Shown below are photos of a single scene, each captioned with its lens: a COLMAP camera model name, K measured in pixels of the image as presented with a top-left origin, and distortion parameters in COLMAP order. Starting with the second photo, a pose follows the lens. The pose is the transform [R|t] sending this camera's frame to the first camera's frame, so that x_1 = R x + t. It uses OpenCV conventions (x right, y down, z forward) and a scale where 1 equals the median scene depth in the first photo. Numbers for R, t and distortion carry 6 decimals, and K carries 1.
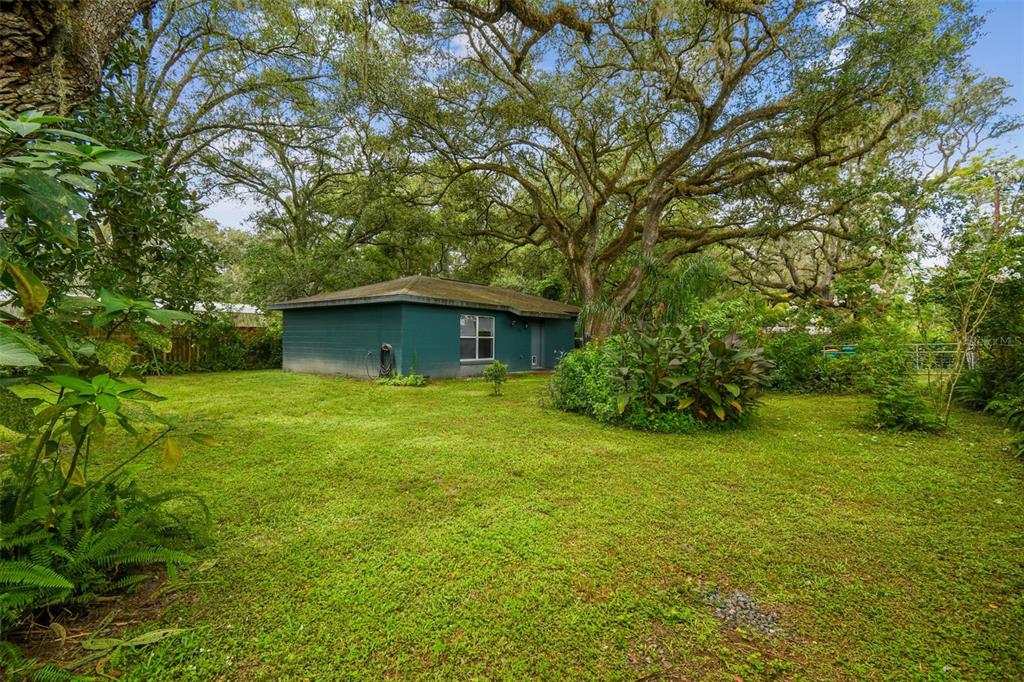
lens RADIAL K [[442.9, 0, 512.0], [0, 442.9, 341.0], [0, 0, 1]] dist [0.022959, -0.000892]
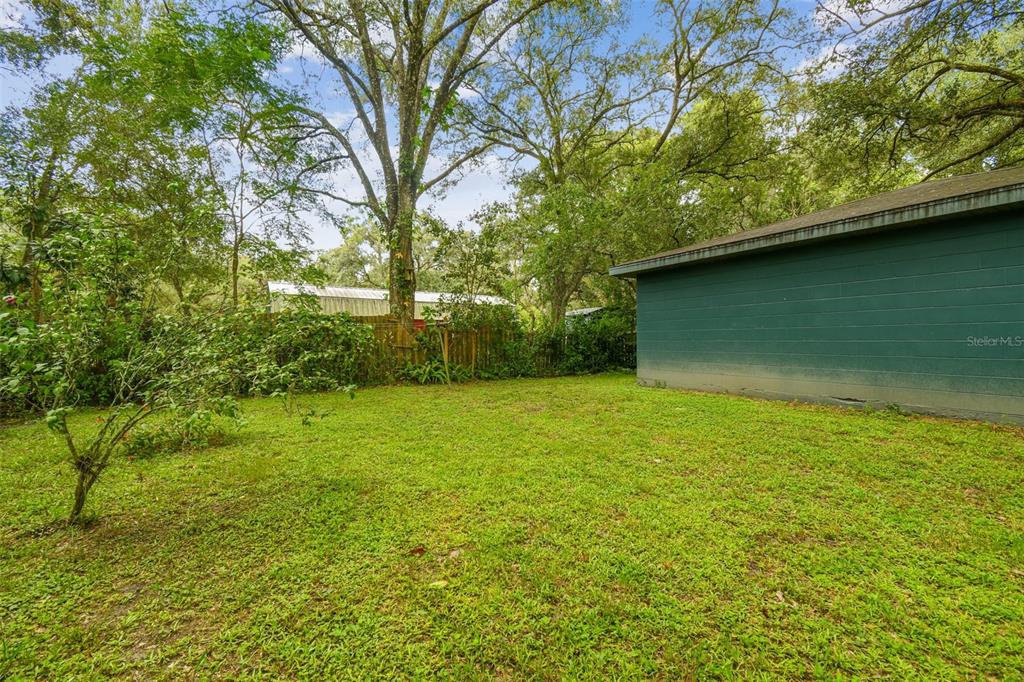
lens RADIAL K [[442.9, 0, 512.0], [0, 442.9, 341.0], [0, 0, 1]] dist [0.022959, -0.000892]
pose [[0.930337, -0.005249, -0.366669, -0.433678], [0.003014, 0.999973, -0.006668, 0.015366], [0.366694, 0.005098, 0.930328, 0.401360]]
